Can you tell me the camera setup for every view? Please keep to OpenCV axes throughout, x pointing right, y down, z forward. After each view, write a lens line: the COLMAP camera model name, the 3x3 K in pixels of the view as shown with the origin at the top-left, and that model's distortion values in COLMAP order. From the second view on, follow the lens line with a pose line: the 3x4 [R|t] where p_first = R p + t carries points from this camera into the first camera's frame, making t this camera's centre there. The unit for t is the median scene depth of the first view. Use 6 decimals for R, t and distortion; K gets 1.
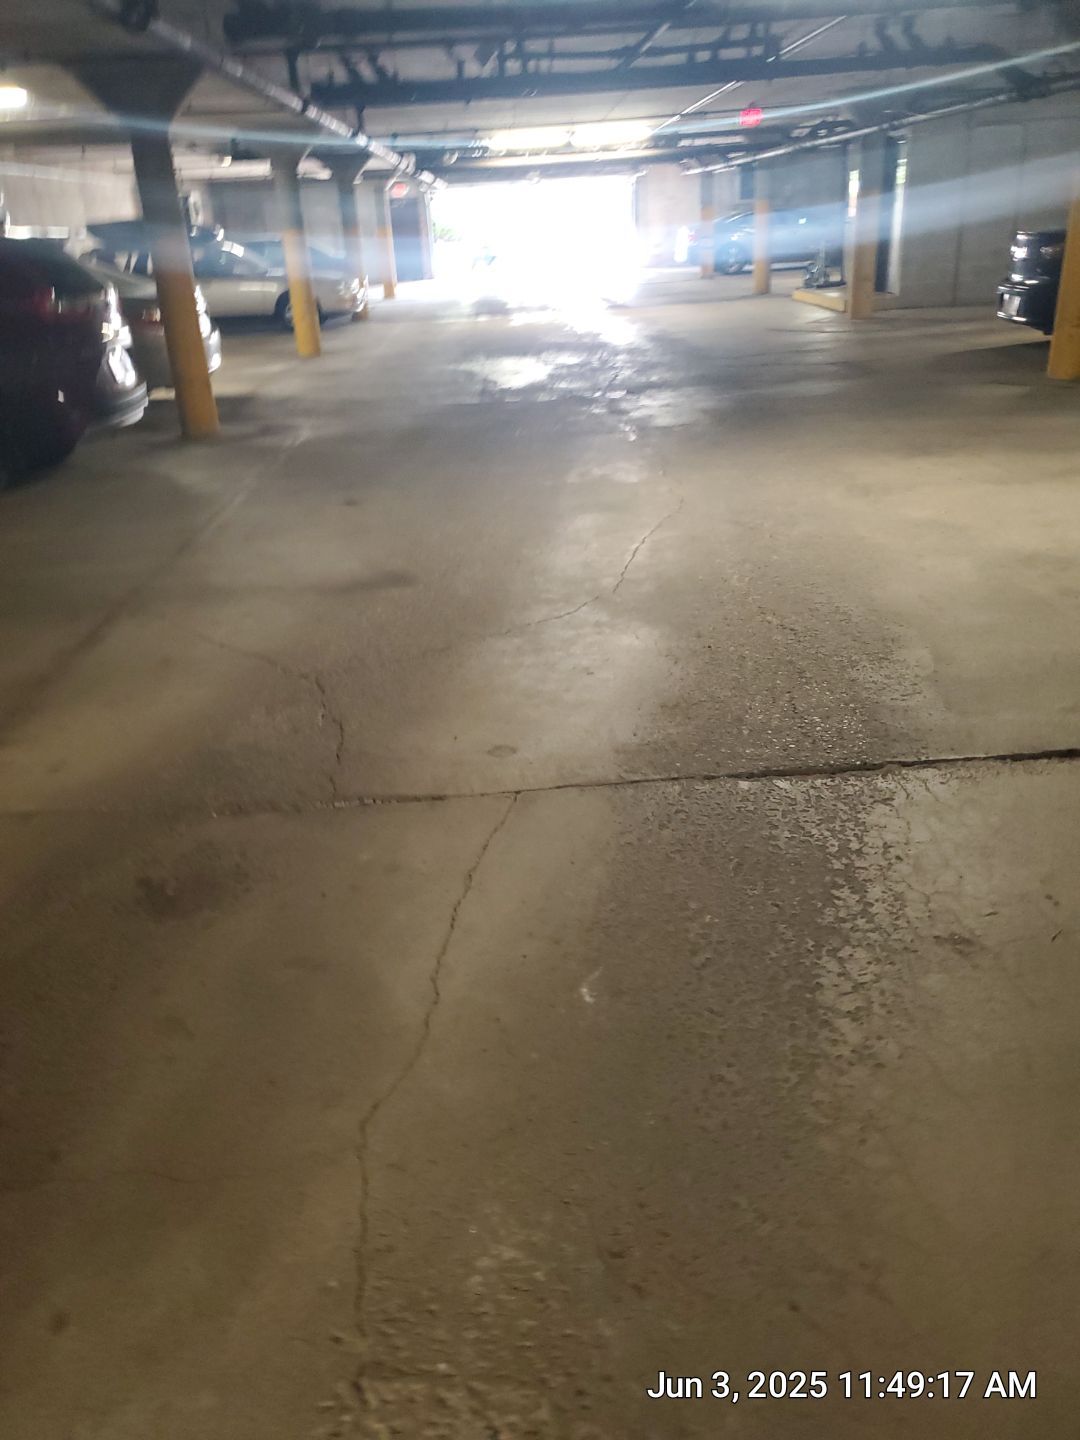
lens RADIAL K [[1134.0, 0, 540.0], [0, 1134.0, 720.0], [0, 0, 1]] dist [0.024835, 0.005591]
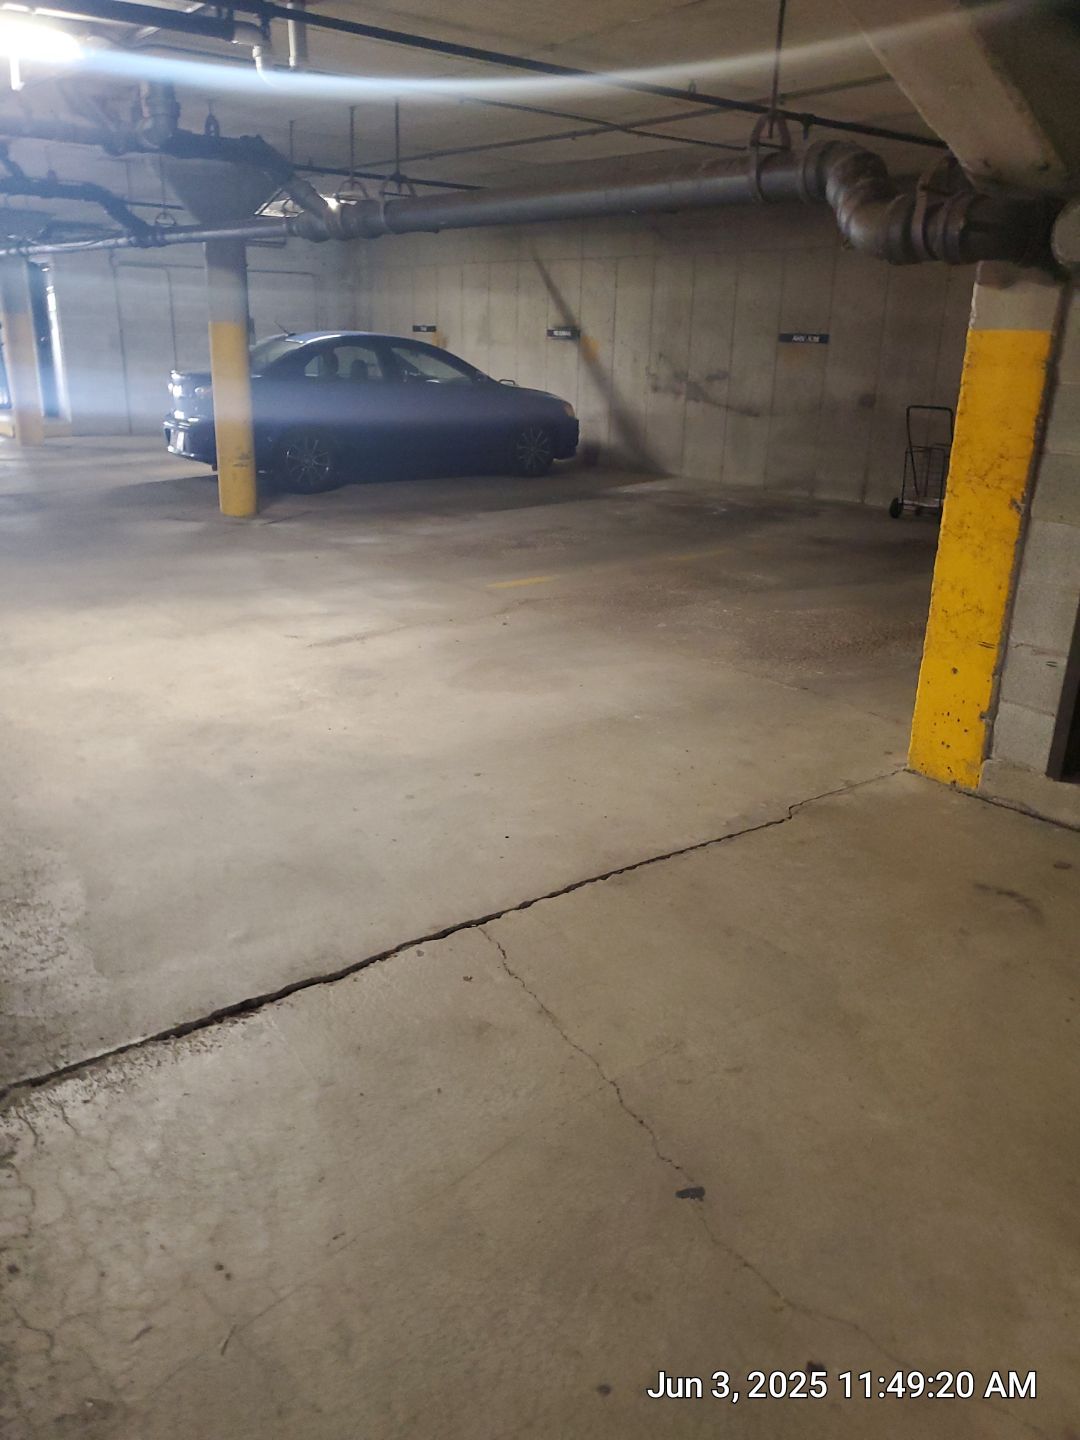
lens RADIAL K [[1134.0, 0, 540.0], [0, 1134.0, 720.0], [0, 0, 1]] dist [0.024835, 0.005591]
pose [[0.795696, -0.122284, 0.593224, 0.141840], [0.179408, 0.983040, -0.038003, -0.089494], [-0.578516, 0.136668, 0.804140, 0.148204]]
